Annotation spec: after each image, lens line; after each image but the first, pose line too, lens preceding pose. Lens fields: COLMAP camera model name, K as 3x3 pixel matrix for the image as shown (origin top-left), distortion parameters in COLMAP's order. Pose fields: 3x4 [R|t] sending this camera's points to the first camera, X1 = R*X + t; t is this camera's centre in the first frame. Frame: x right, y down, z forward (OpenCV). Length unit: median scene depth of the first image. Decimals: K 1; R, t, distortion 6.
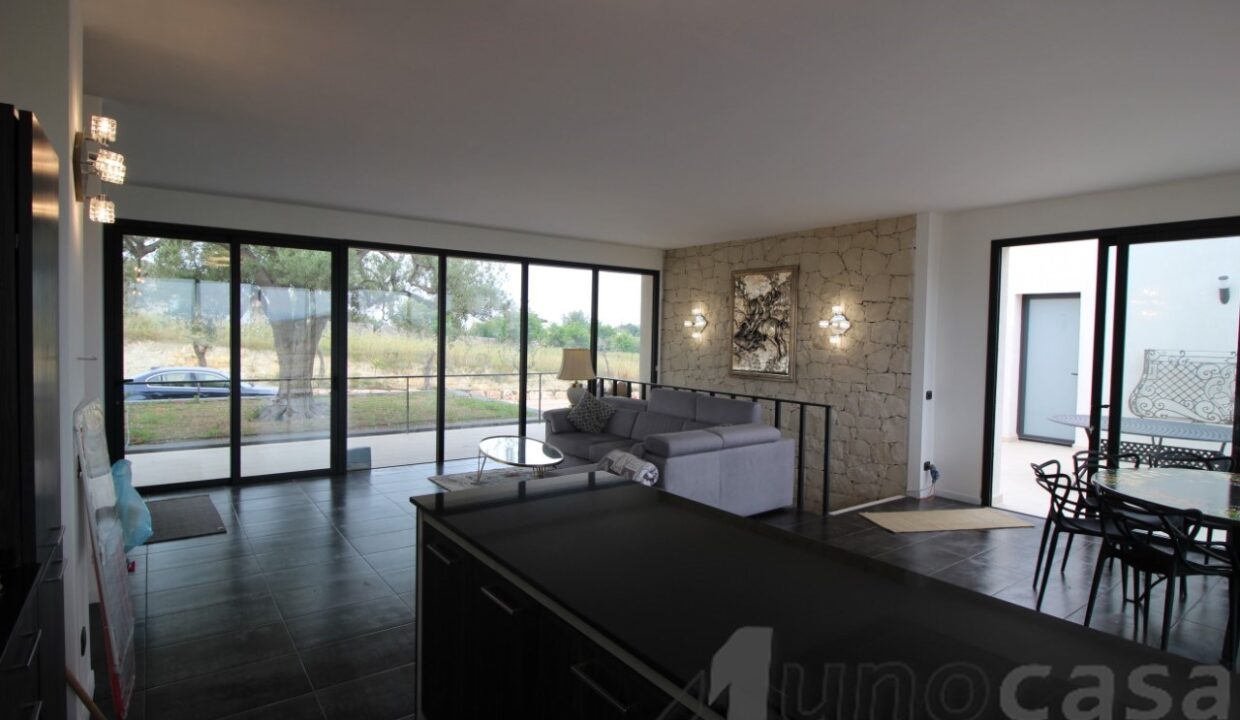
lens RADIAL K [[638.7, 0, 620.0], [0, 638.7, 360.0], [0, 0, 1]] dist [-0.001006, -0.000471]
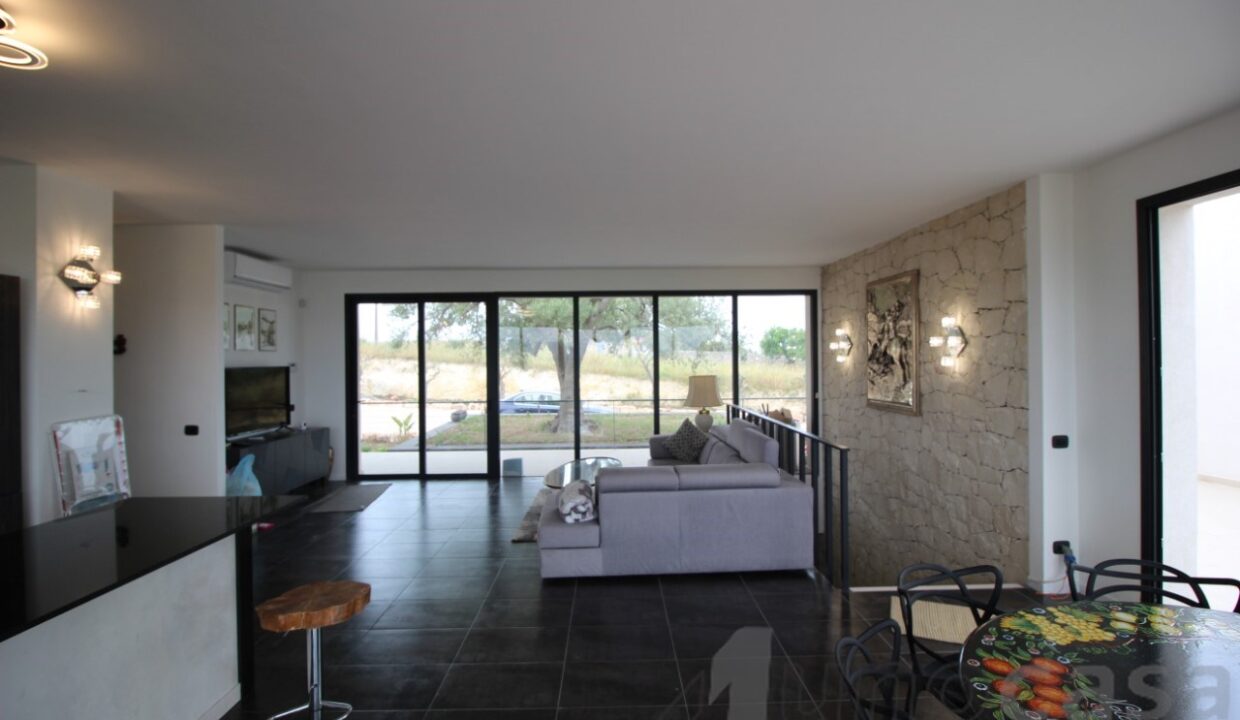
lens RADIAL K [[579.9, 0, 620.0], [0, 579.9, 360.0], [0, 0, 1]] dist [-0.000179, -0.000336]
pose [[0.811420, -0.026759, -0.583851, 0.416629], [0.004019, 0.999183, -0.040209, -0.007273], [0.584450, 0.030280, 0.810864, 0.205491]]
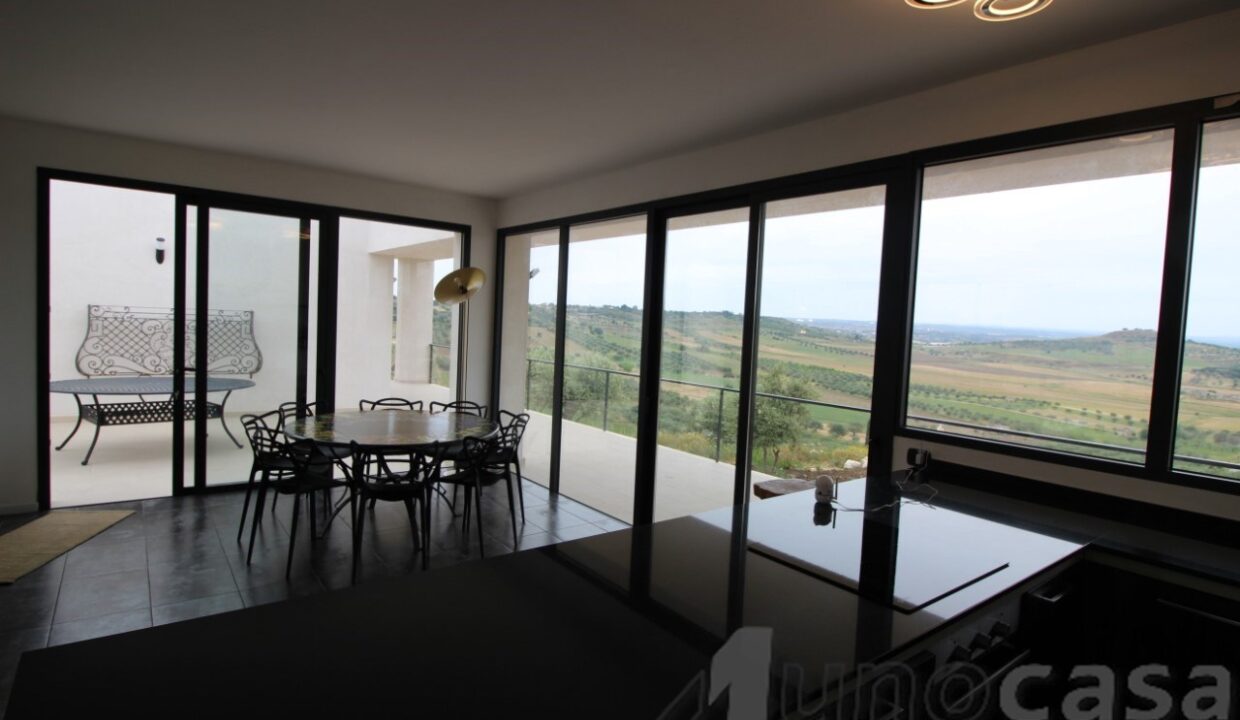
lens RADIAL K [[638.7, 0, 620.0], [0, 638.7, 360.0], [0, 0, 1]] dist [-0.001006, -0.000471]
pose [[-0.016995, -0.078585, 0.996763, -0.172795], [-0.006082, 0.996896, 0.078492, -0.017073], [-0.999837, -0.004728, -0.017421, 0.264316]]
